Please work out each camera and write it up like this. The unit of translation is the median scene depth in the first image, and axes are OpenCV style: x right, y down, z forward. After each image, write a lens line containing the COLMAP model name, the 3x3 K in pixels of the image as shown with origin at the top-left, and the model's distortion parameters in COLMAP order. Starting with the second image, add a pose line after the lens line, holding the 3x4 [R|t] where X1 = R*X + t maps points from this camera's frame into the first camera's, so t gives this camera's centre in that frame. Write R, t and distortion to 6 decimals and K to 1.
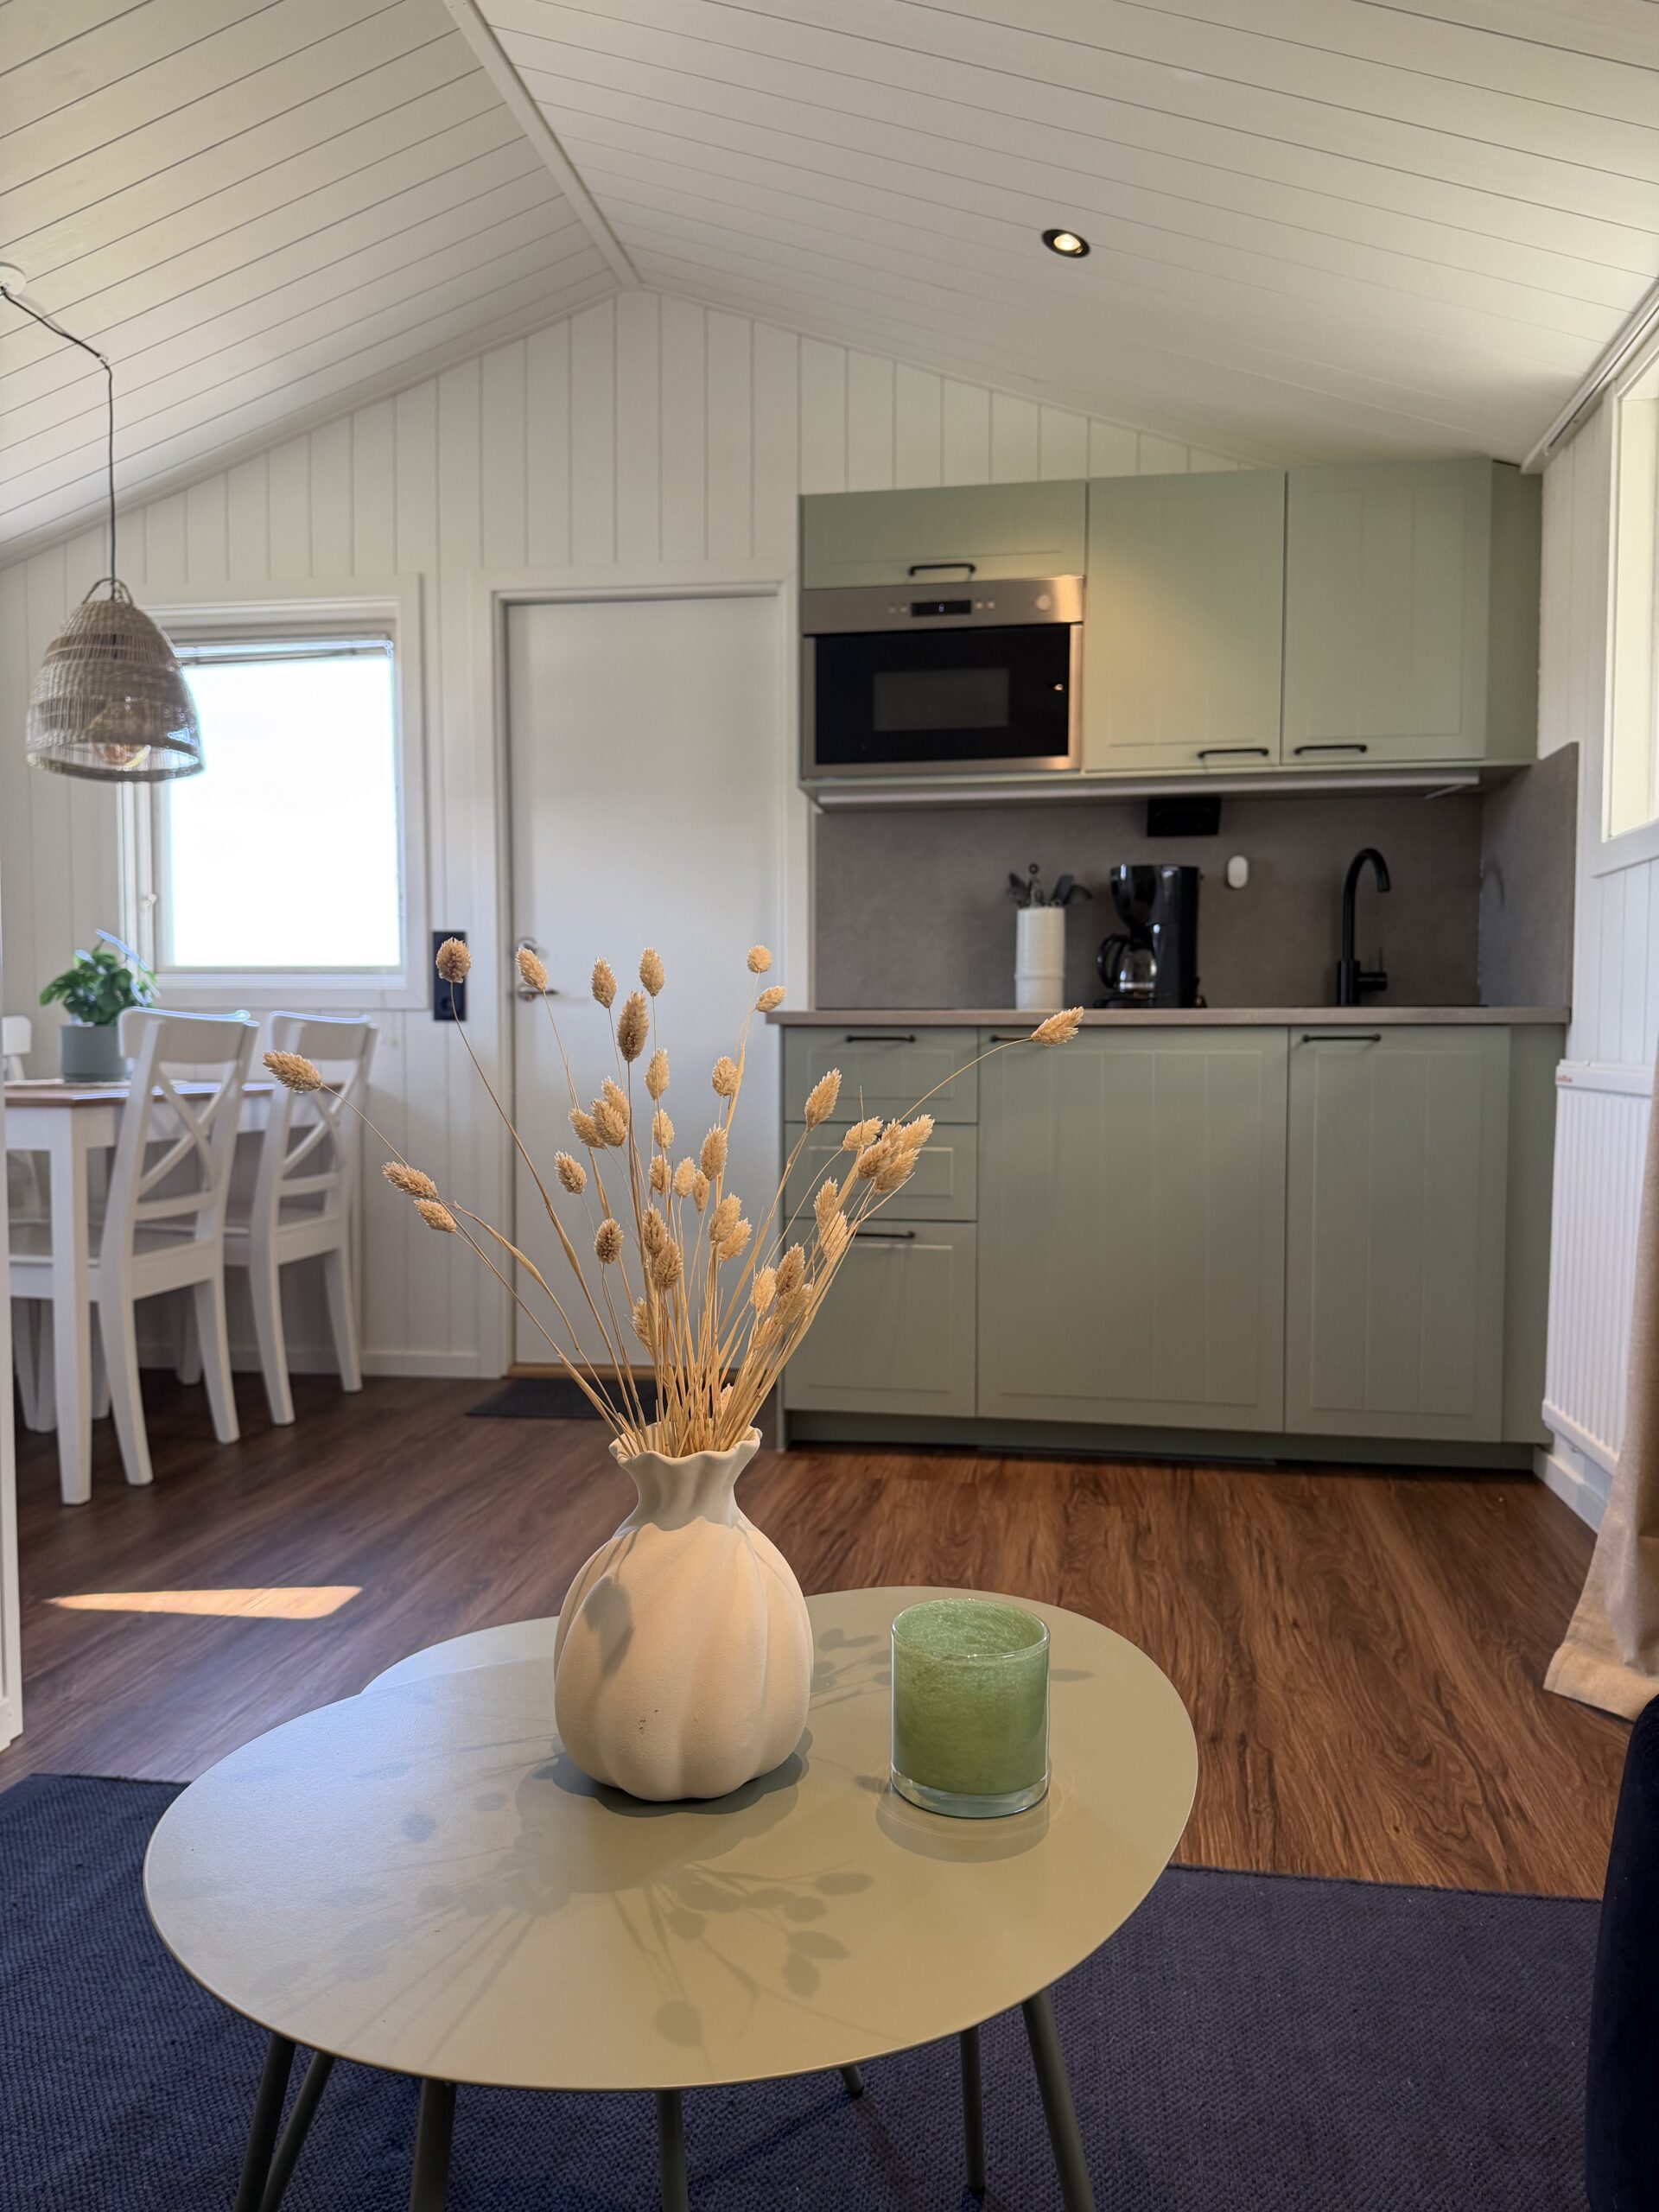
lens RADIAL K [[1534.4, 0, 827.4], [0, 1534.4, 1116.9], [0, 0, 1]] dist [0.020571, -0.029694]
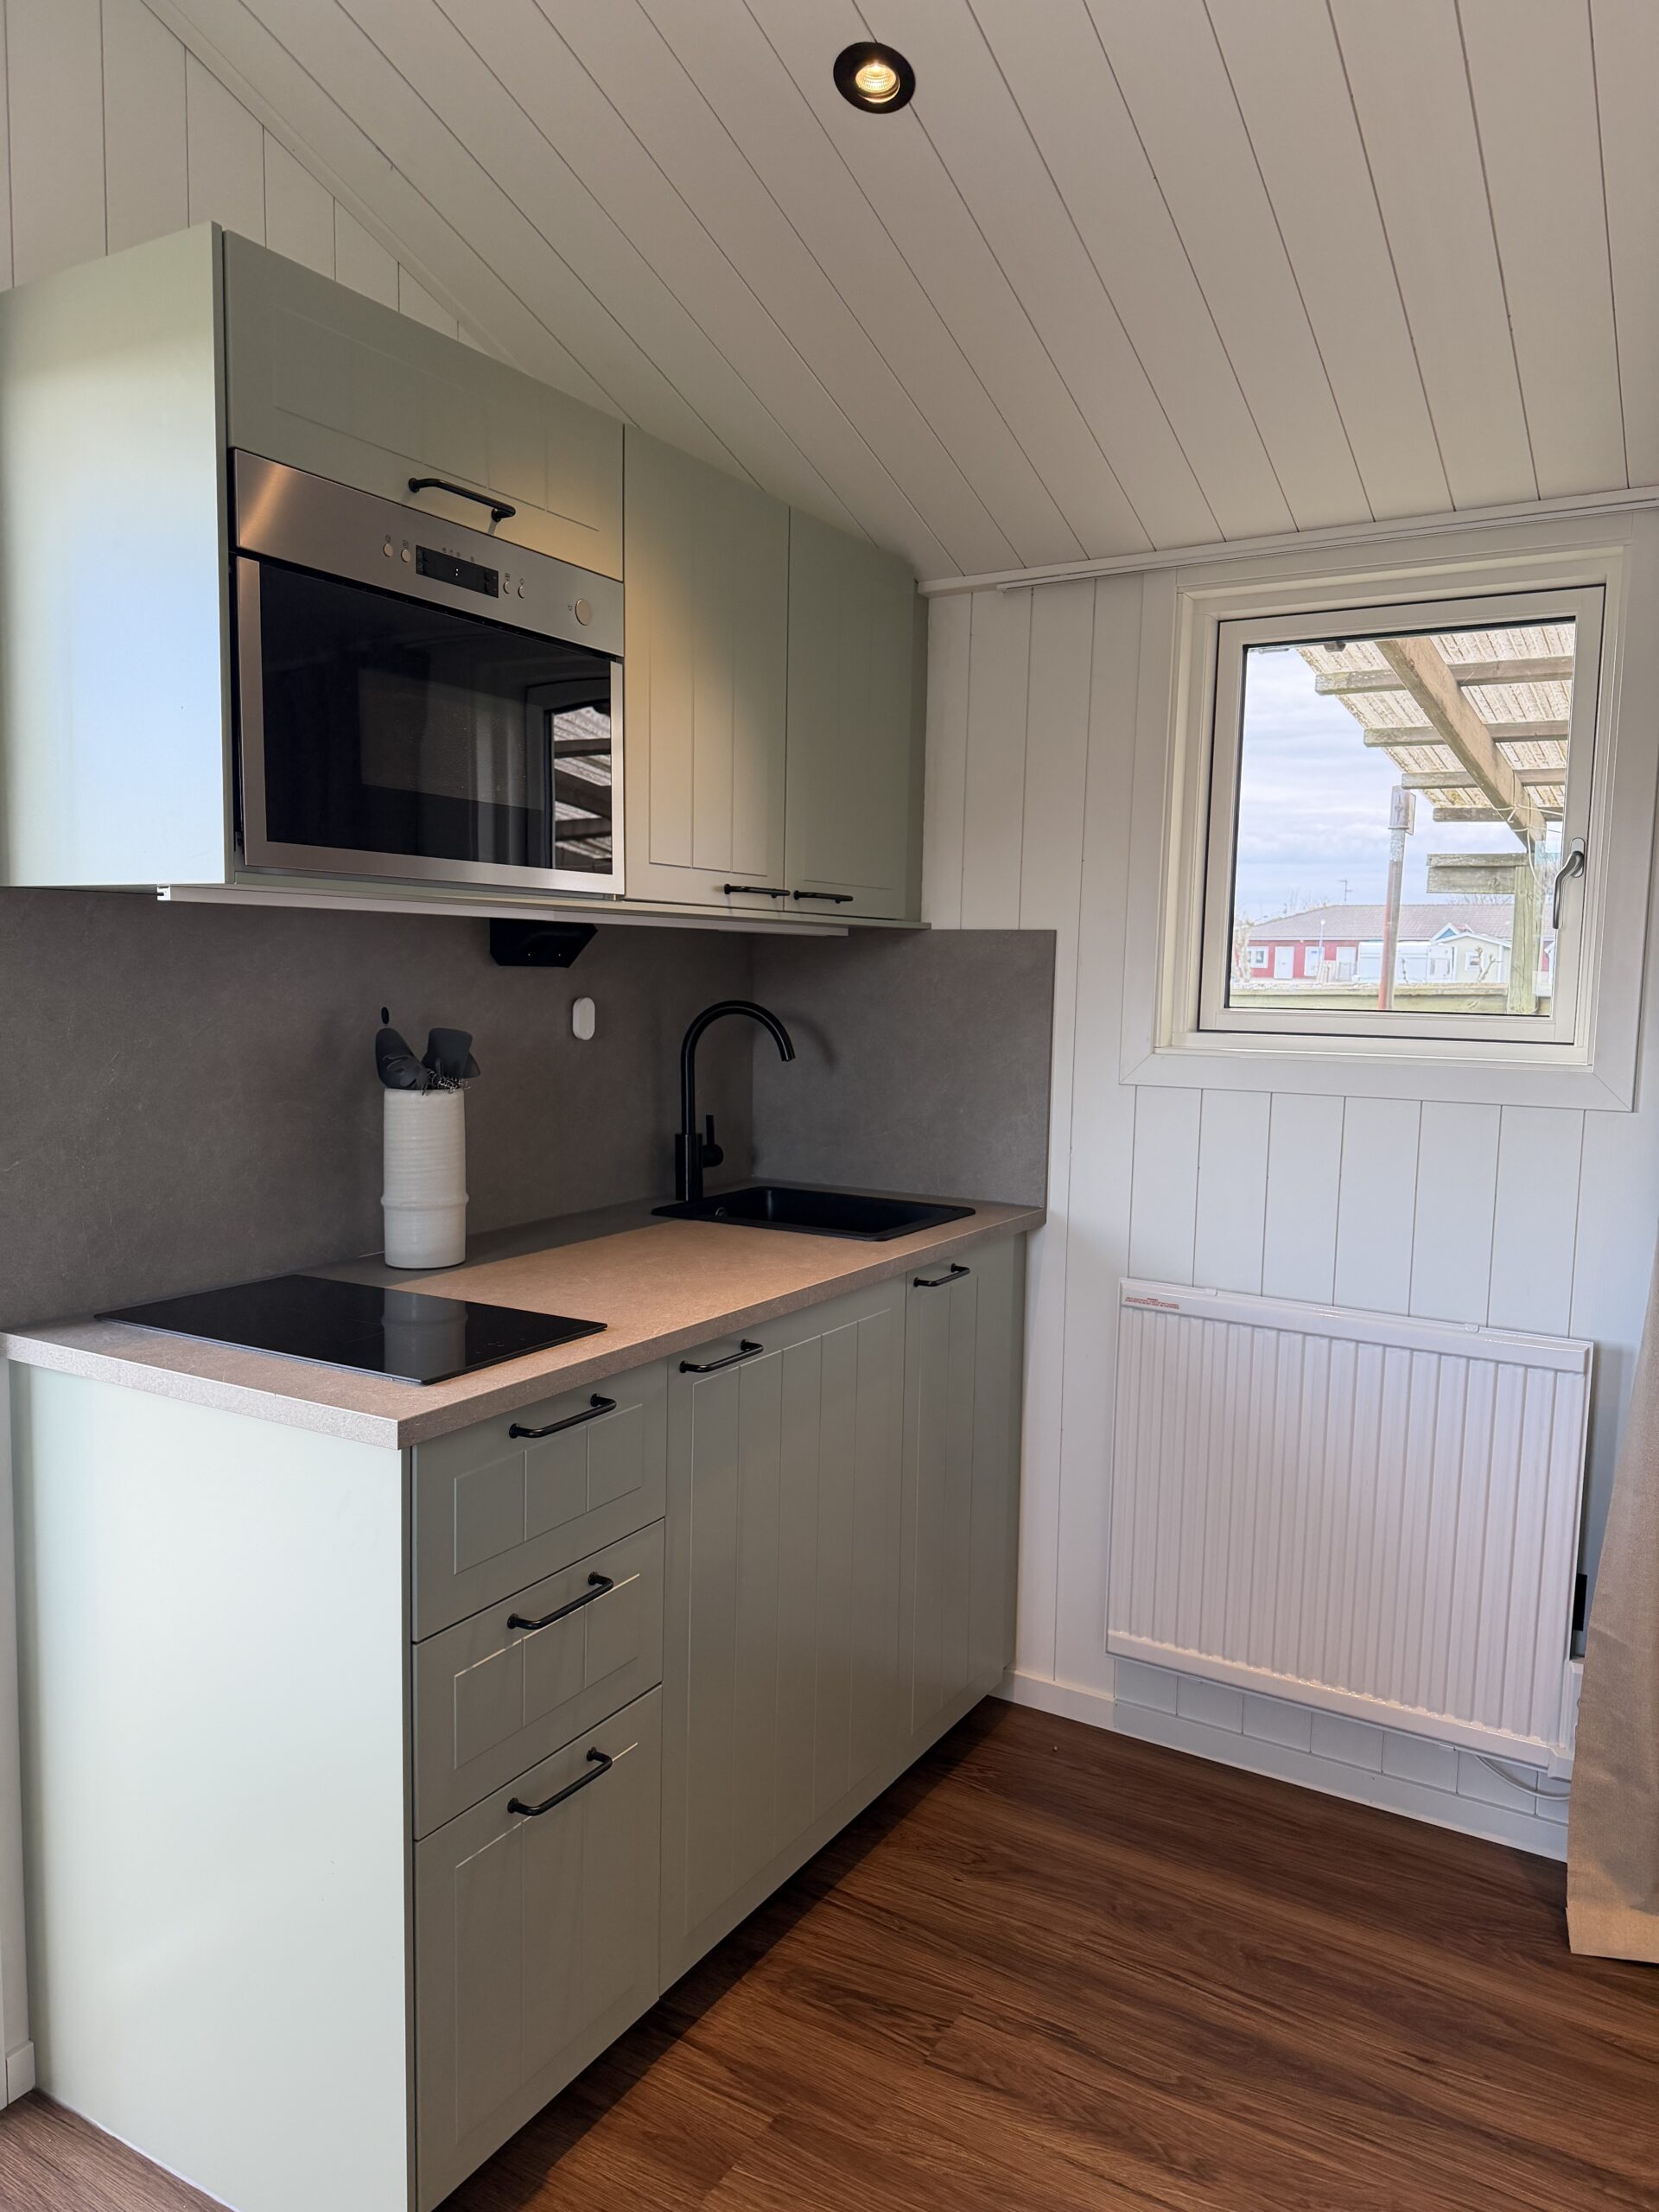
lens RADIAL K [[1534.4, 0, 827.4], [0, 1534.4, 1116.9], [0, 0, 1]] dist [0.020571, -0.029694]
pose [[0.367513, -0.085652, 0.926066, -0.407898], [0.025301, 0.996302, 0.082108, -0.195120], [-0.929674, -0.006745, 0.368321, 0.724825]]
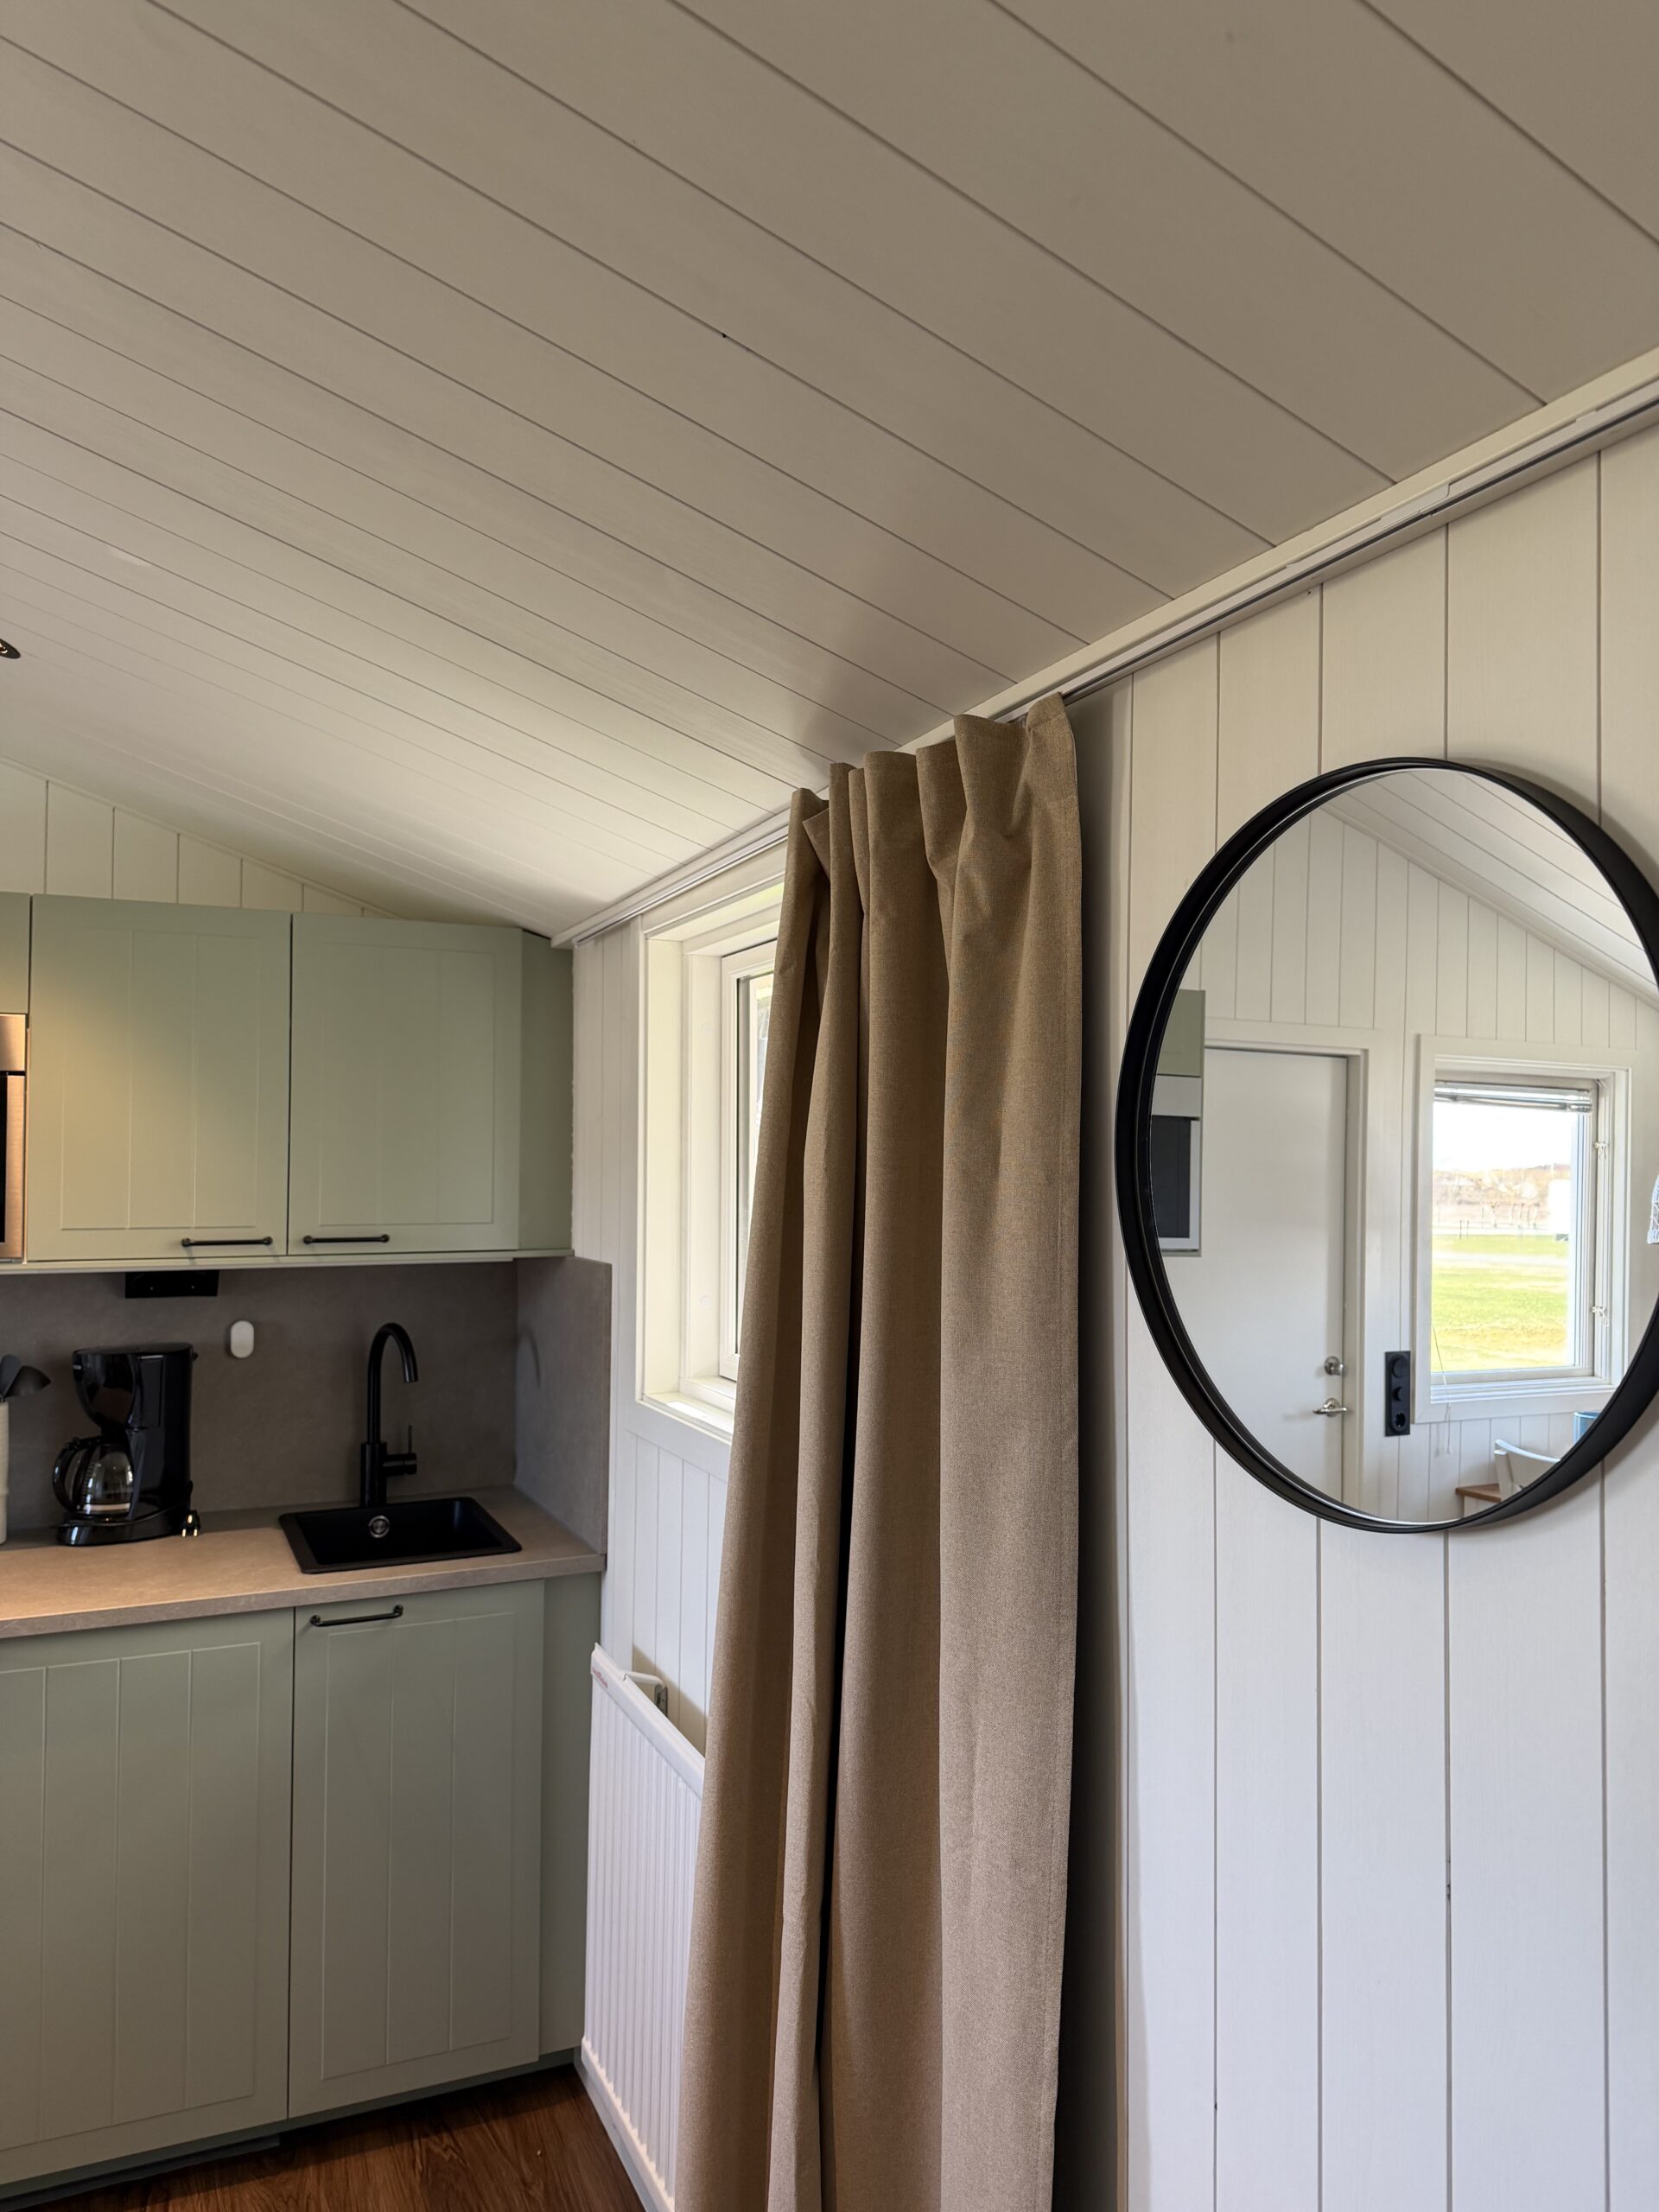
lens RADIAL K [[1534.4, 0, 827.4], [0, 1534.4, 1116.9], [0, 0, 1]] dist [0.020571, -0.029694]
pose [[0.829624, 0.021105, 0.557923, 0.070777], [0.019560, 0.997573, -0.066822, -0.249743], [-0.557979, 0.066350, 0.827198, 0.141358]]
